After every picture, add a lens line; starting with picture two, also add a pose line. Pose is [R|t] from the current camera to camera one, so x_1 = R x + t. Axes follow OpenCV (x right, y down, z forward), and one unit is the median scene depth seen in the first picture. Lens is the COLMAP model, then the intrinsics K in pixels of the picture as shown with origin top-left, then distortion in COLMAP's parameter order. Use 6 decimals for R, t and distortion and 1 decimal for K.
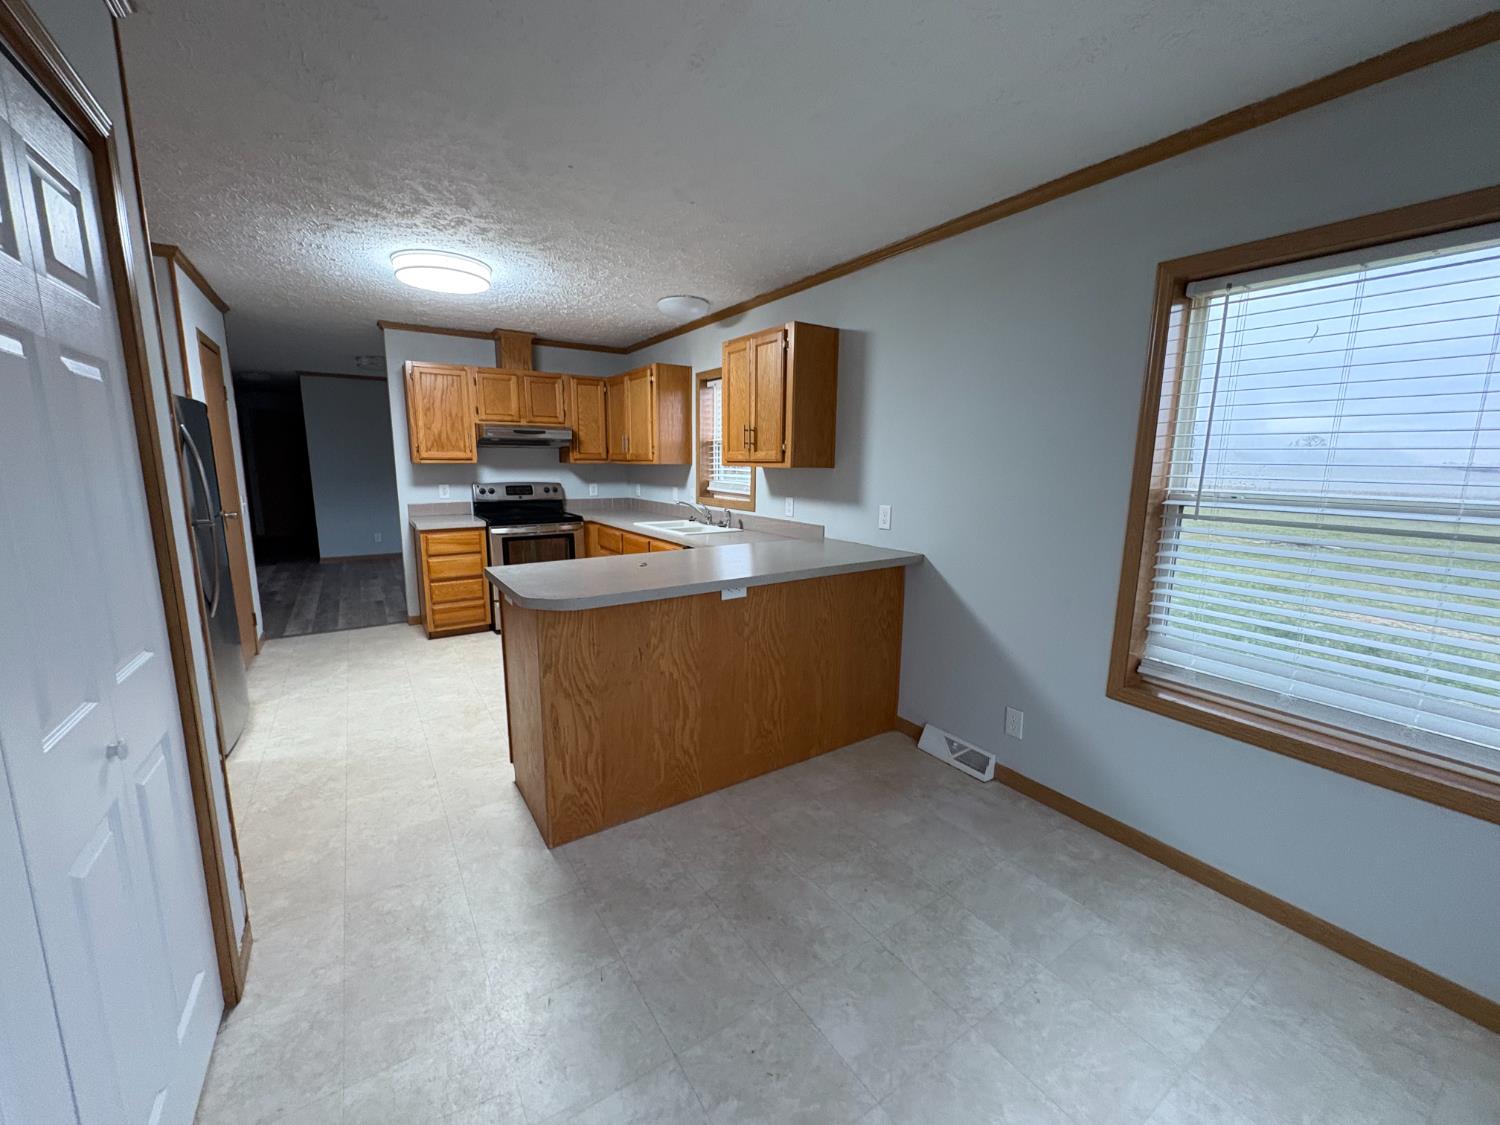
lens RADIAL K [[601.4, 0, 753.2], [0, 601.4, 560.7], [0, 0, 1]] dist [0.000098, 0.000052]
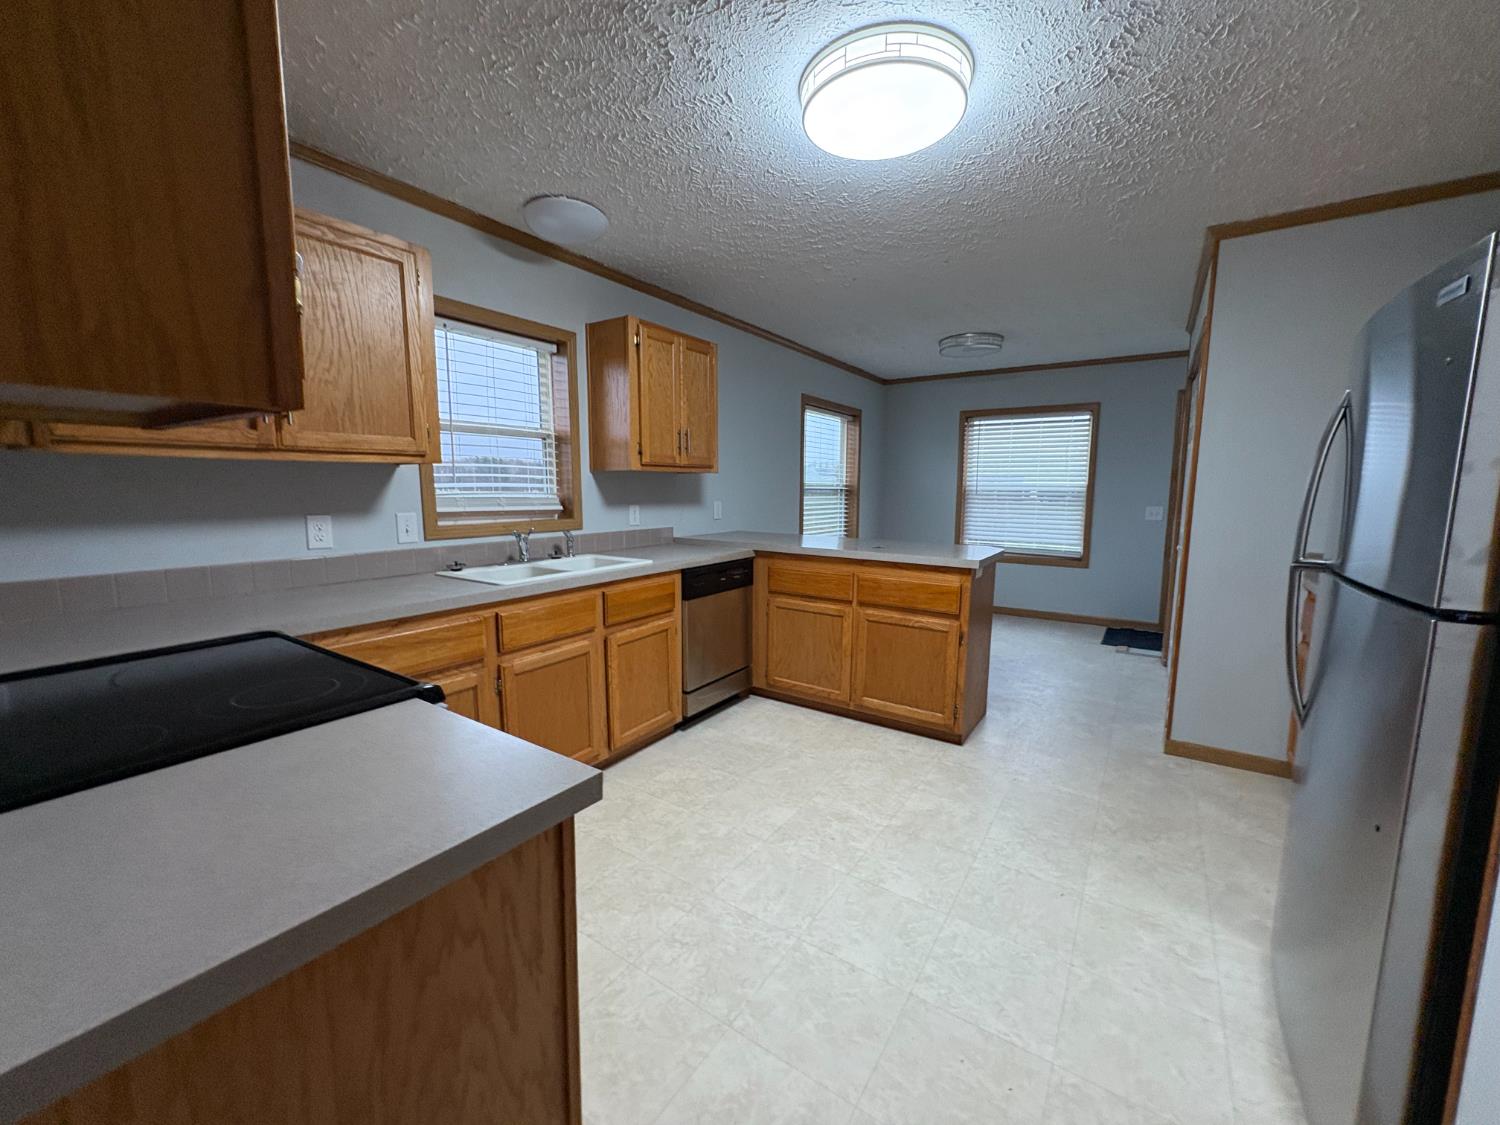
lens RADIAL K [[601.4, 0, 747.4], [0, 601.4, 565.7], [0, 0, 1]] dist [0.000098, 0.000052]
pose [[-0.387020, -0.131080, 0.912707, -0.982970], [0.145716, 0.968711, 0.200911, -0.199766], [-0.910485, 0.210752, -0.355810, 1.354428]]
